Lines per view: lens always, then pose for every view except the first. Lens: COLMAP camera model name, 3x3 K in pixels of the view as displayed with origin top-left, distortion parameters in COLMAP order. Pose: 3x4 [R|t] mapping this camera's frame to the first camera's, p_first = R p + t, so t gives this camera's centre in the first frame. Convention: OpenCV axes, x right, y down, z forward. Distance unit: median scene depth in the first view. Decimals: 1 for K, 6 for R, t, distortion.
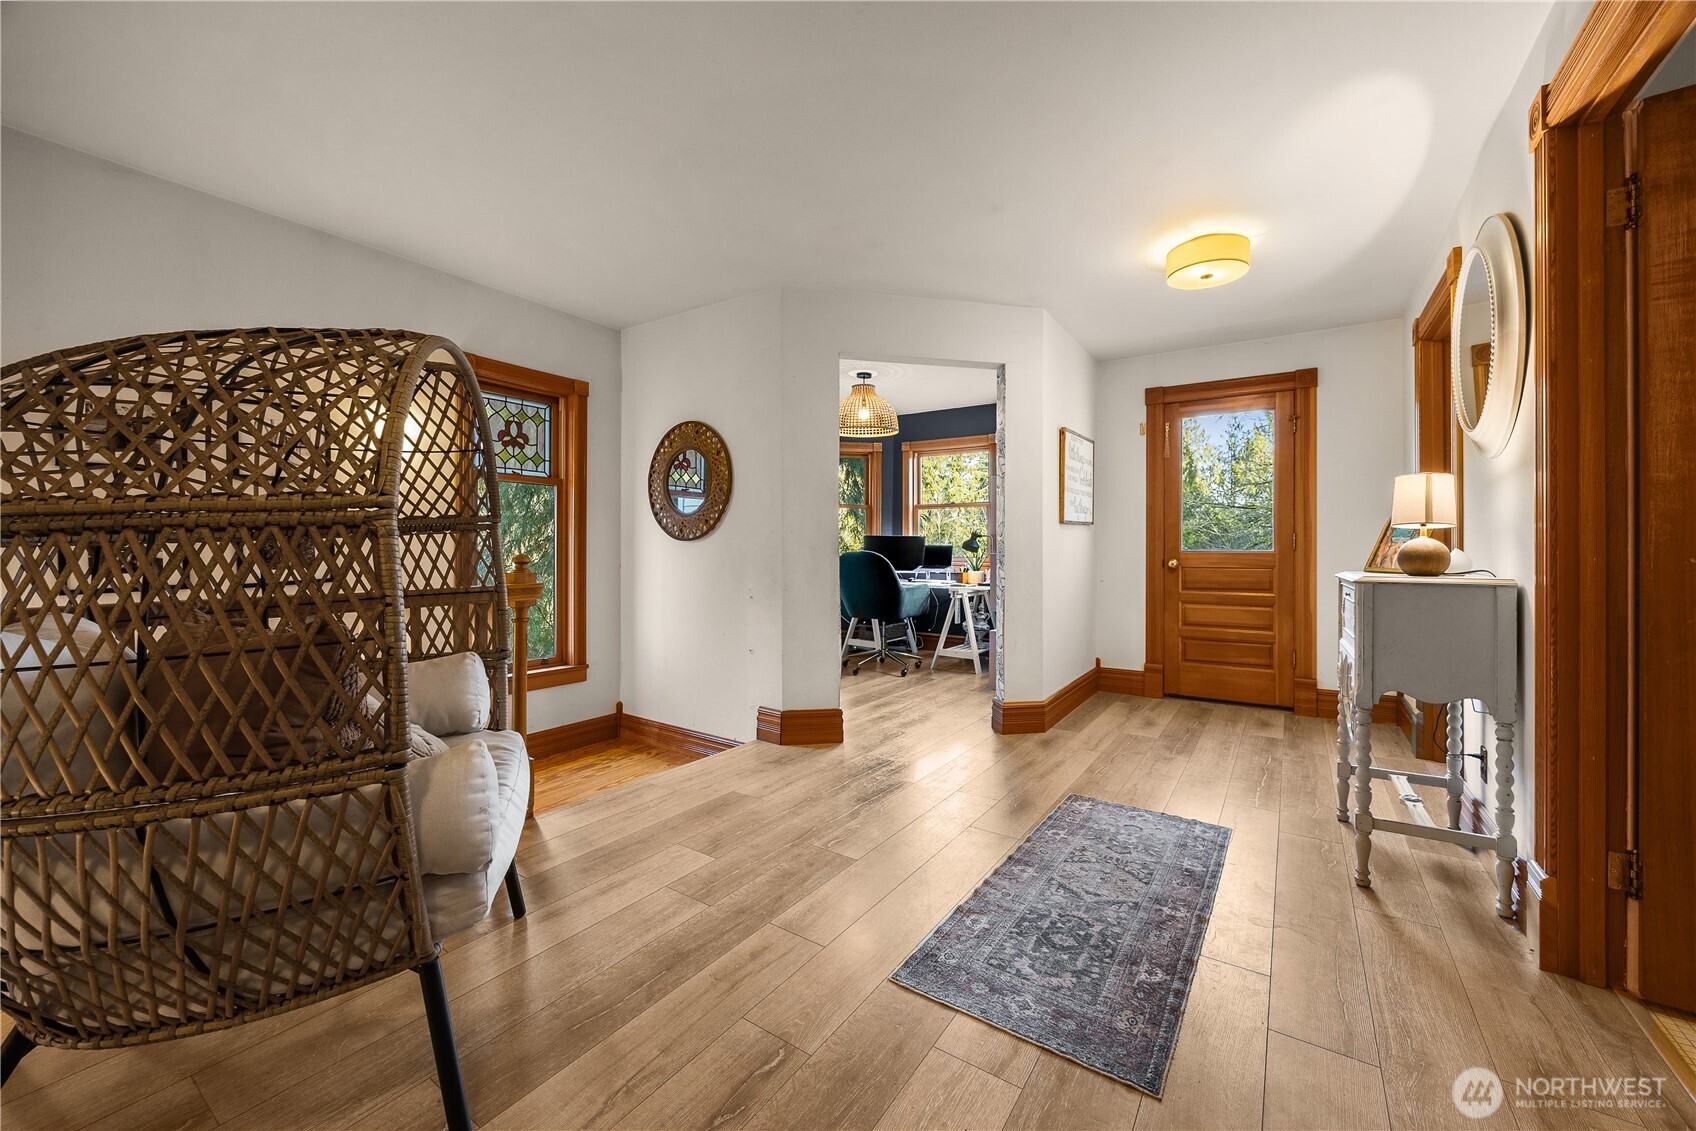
lens RADIAL K [[654.1, 0, 854.3], [0, 654.1, 550.1], [0, 0, 1]] dist [-0.005273, -0.000244]
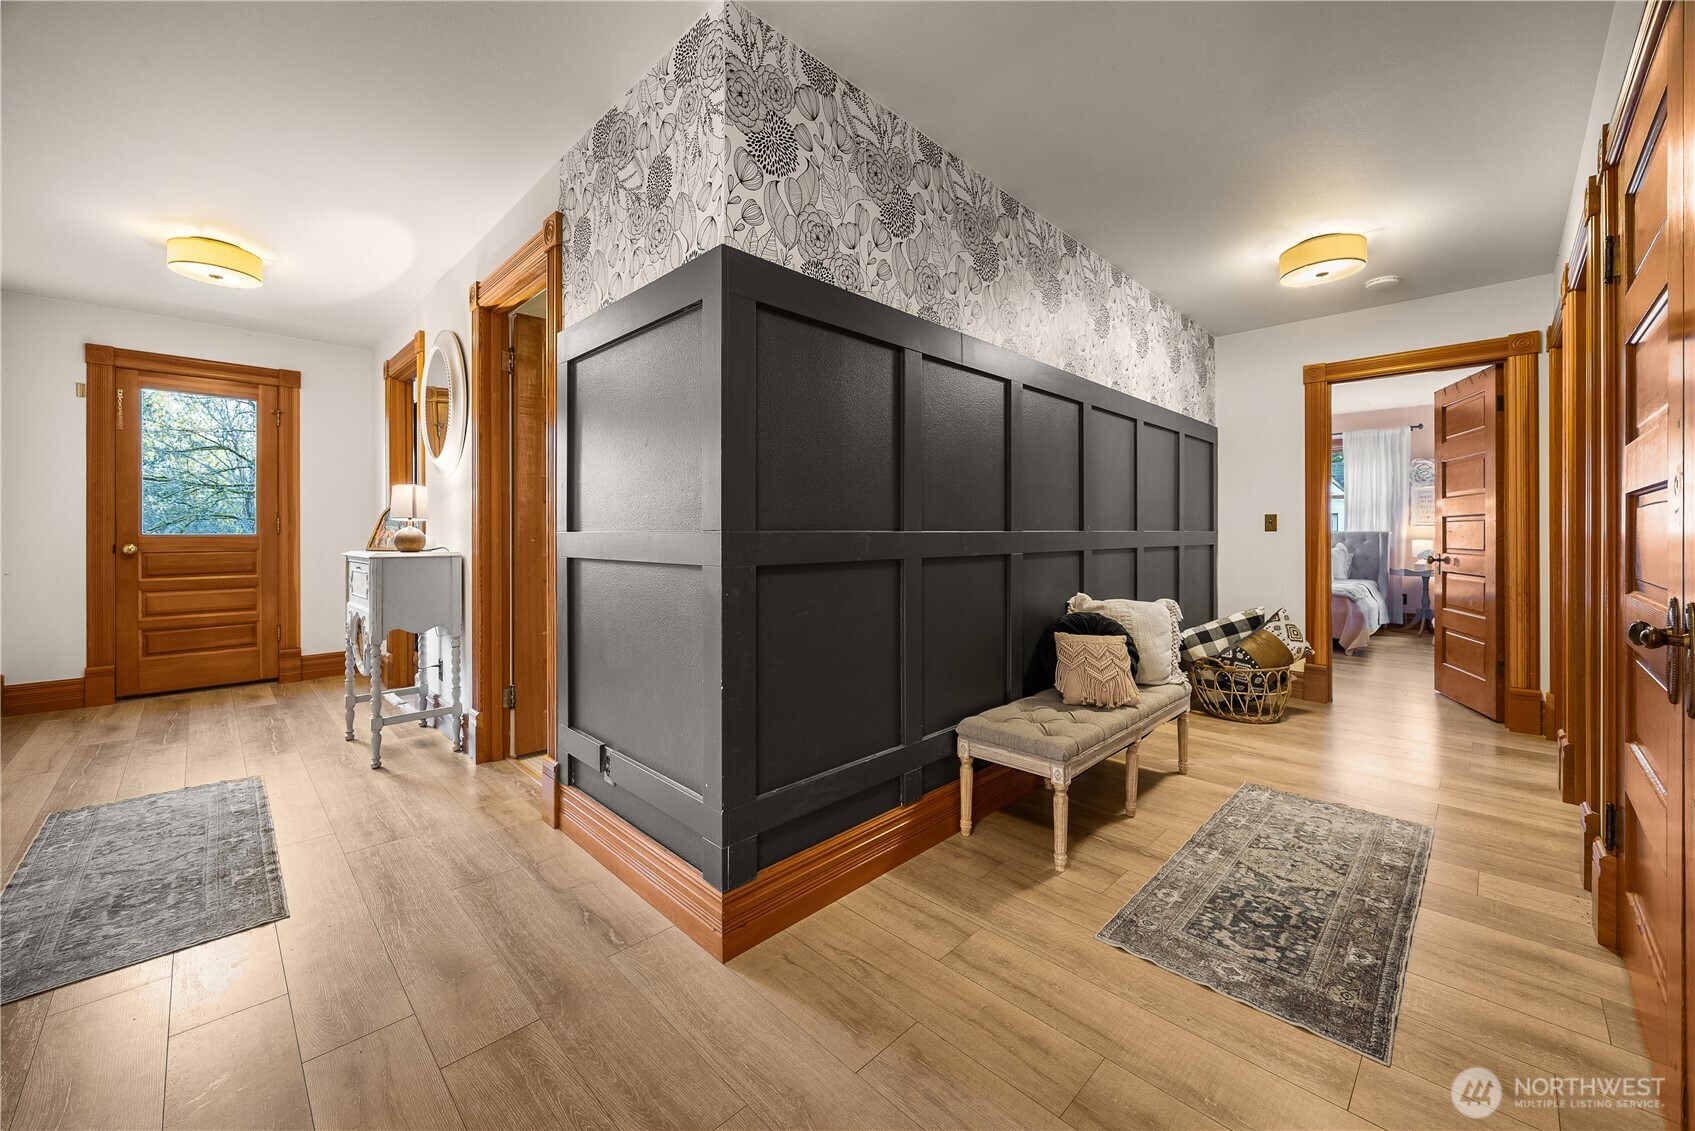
lens RADIAL K [[653.7, 0, 848.2], [0, 653.7, 530.7], [0, 0, 1]] dist [-0.005273, -0.000244]
pose [[0.196572, -0.002606, 0.980486, -0.406449], [0.000563, 0.999997, 0.002545, -0.013498], [-0.980489, 0.000052, 0.196572, -0.295434]]
